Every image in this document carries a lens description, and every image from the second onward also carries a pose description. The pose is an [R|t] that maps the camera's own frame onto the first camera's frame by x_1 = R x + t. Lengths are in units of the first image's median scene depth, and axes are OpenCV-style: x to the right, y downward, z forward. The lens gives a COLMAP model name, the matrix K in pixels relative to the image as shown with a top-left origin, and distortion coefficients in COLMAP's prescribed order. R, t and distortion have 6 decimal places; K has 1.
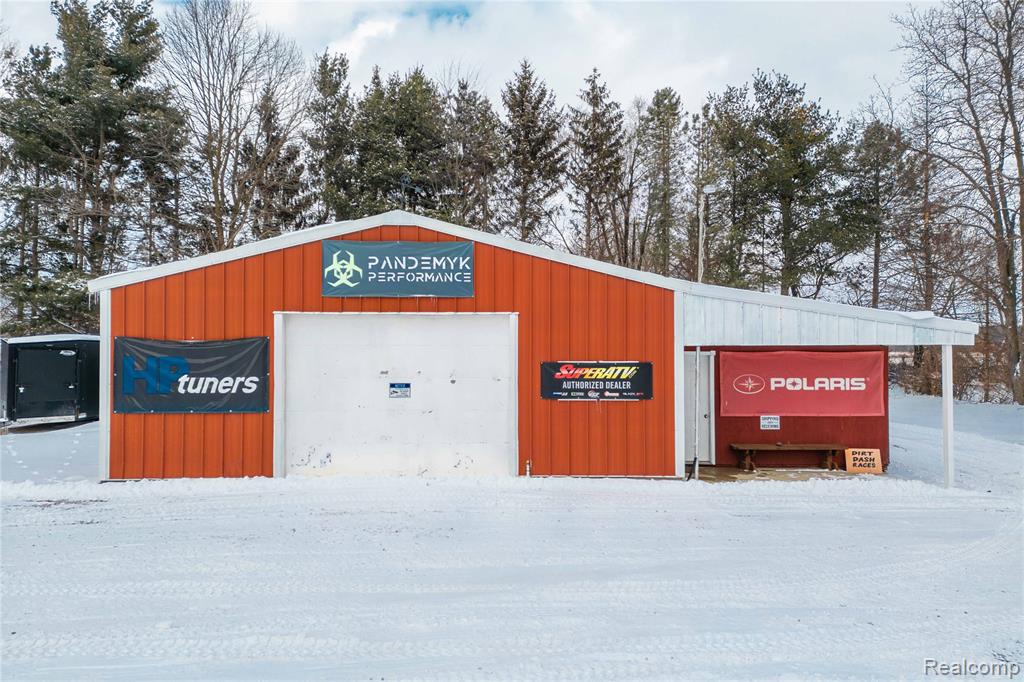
lens RADIAL K [[719.0, 0, 510.0], [0, 719.0, 326.7], [0, 0, 1]] dist [0.067067, -0.000833]
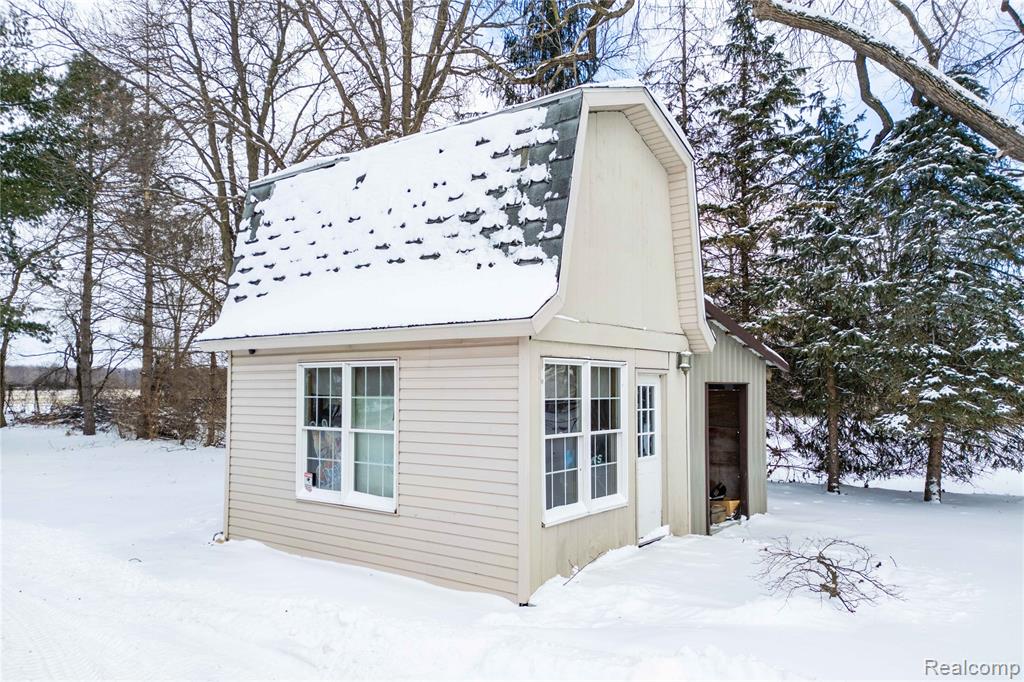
lens RADIAL K [[740.0, 0, 485.5], [0, 740.0, 346.7], [0, 0, 1]] dist [0.075212, -0.124102]
pose [[0.661156, 0.042413, 0.749048, 0.773184], [-0.022526, 0.999073, -0.036686, 0.064100], [-0.749910, 0.007382, 0.661499, 0.841933]]
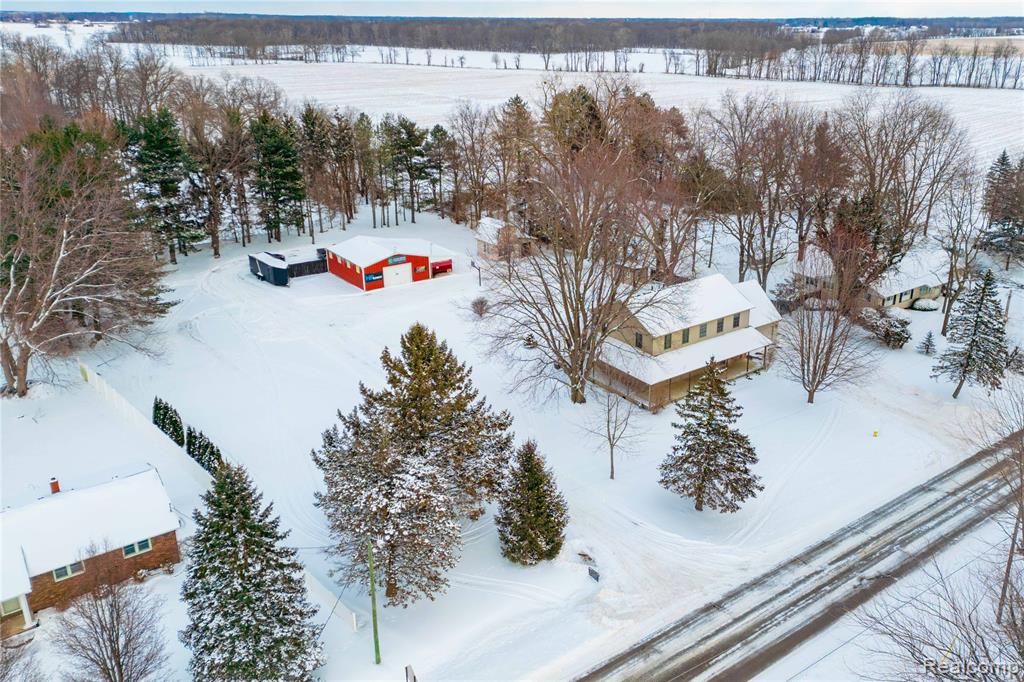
lens RADIAL K [[806.3, 0, 512.0], [0, 806.3, 341.0], [0, 0, 1]] dist [0.009290, -0.001373]
pose [[0.832292, -0.207261, 0.514133, -3.693969], [-0.006467, 0.923780, 0.382869, -2.549632], [-0.554300, -0.321983, 0.767515, -6.486291]]
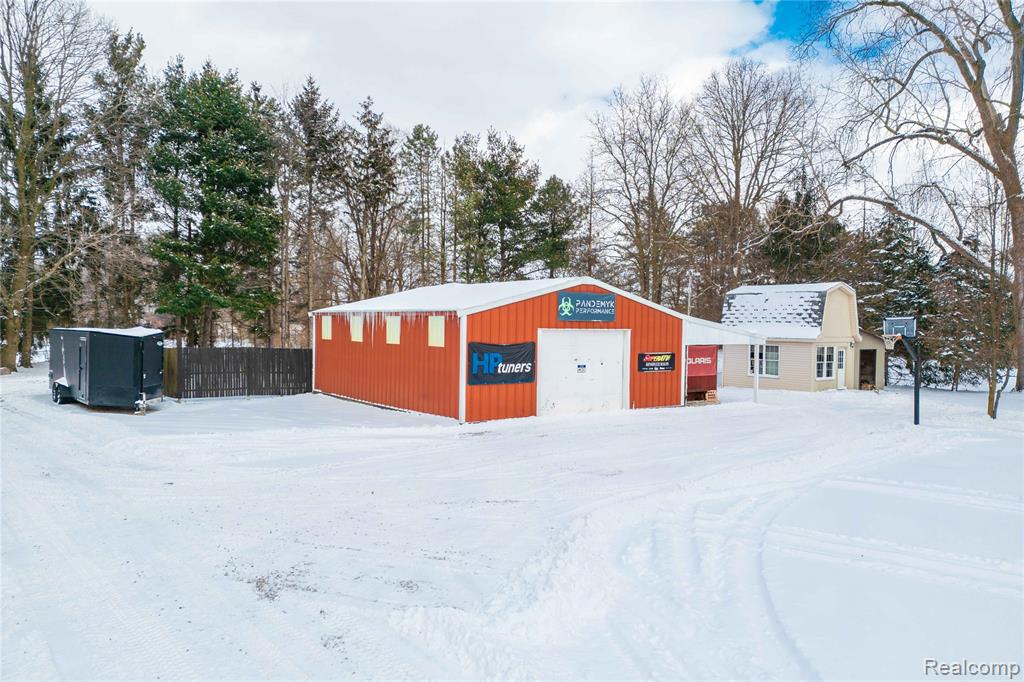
lens RADIAL K [[719.0, 0, 510.0], [0, 719.0, 326.7], [0, 0, 1]] dist [0.067067, -0.000833]
pose [[0.816744, 0.008651, 0.576936, -1.444033], [-0.031340, 0.999077, 0.029387, -0.076658], [-0.576149, -0.042083, 0.816261, -0.469597]]
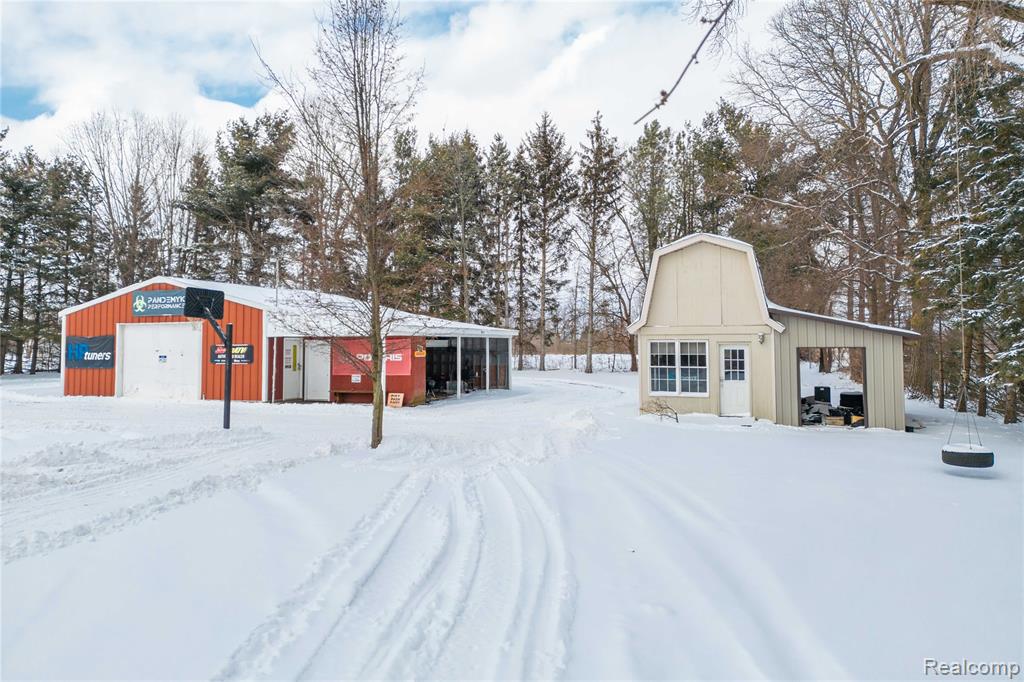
lens RADIAL K [[719.0, 0, 510.0], [0, 719.0, 326.7], [0, 0, 1]] dist [0.067067, -0.000833]
pose [[0.923951, -0.014855, -0.382222, 1.655887], [0.014431, 0.999888, -0.003978, 0.015390], [0.382239, -0.001840, 0.924062, -0.626738]]
